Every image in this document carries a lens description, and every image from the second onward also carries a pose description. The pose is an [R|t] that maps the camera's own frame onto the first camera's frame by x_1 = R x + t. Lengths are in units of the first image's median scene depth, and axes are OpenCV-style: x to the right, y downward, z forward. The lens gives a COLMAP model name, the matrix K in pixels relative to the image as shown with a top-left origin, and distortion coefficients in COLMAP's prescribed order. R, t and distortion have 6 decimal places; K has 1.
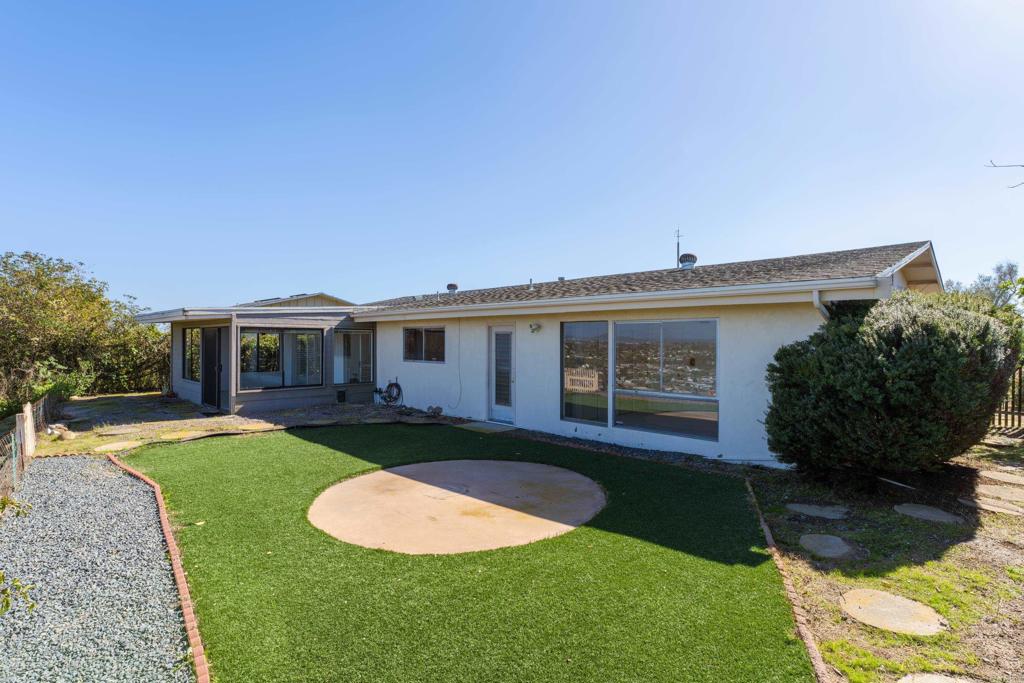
lens RADIAL K [[494.5, 0, 509.8], [0, 494.5, 339.9], [0, 0, 1]] dist [-0.004711, -0.000458]
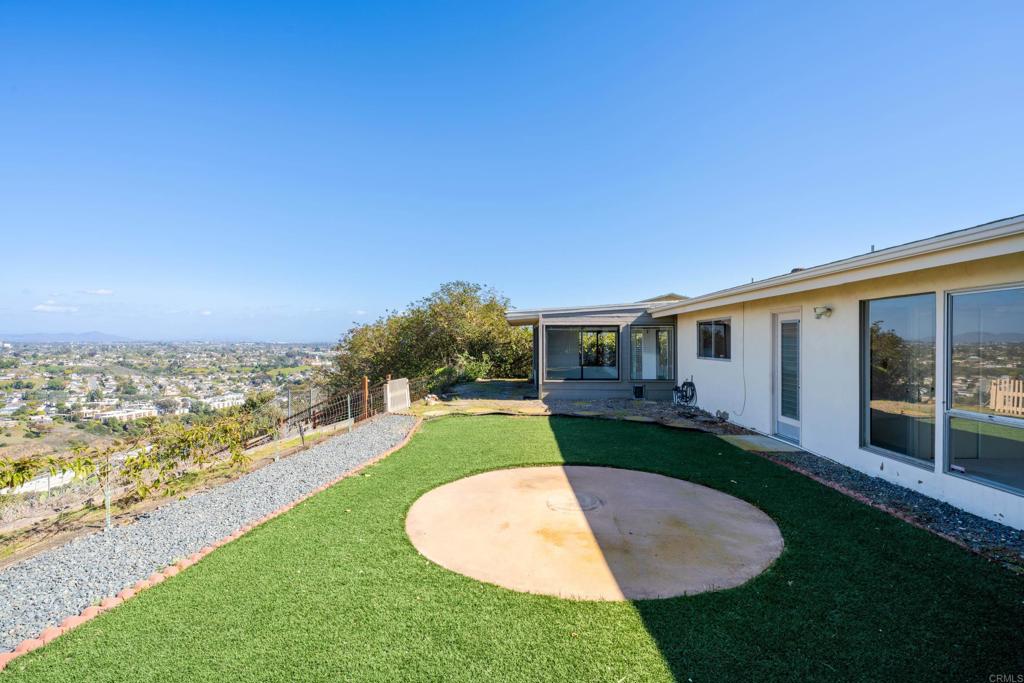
lens RADIAL K [[460.1, 0, 510.8], [0, 460.1, 349.7], [0, 0, 1]] dist [-0.005407, 0.000587]
pose [[0.677782, 0.006728, -0.735232, 0.205142], [0.004873, 0.999895, 0.013641, 0.016294], [0.735247, -0.012828, 0.677678, 0.206394]]
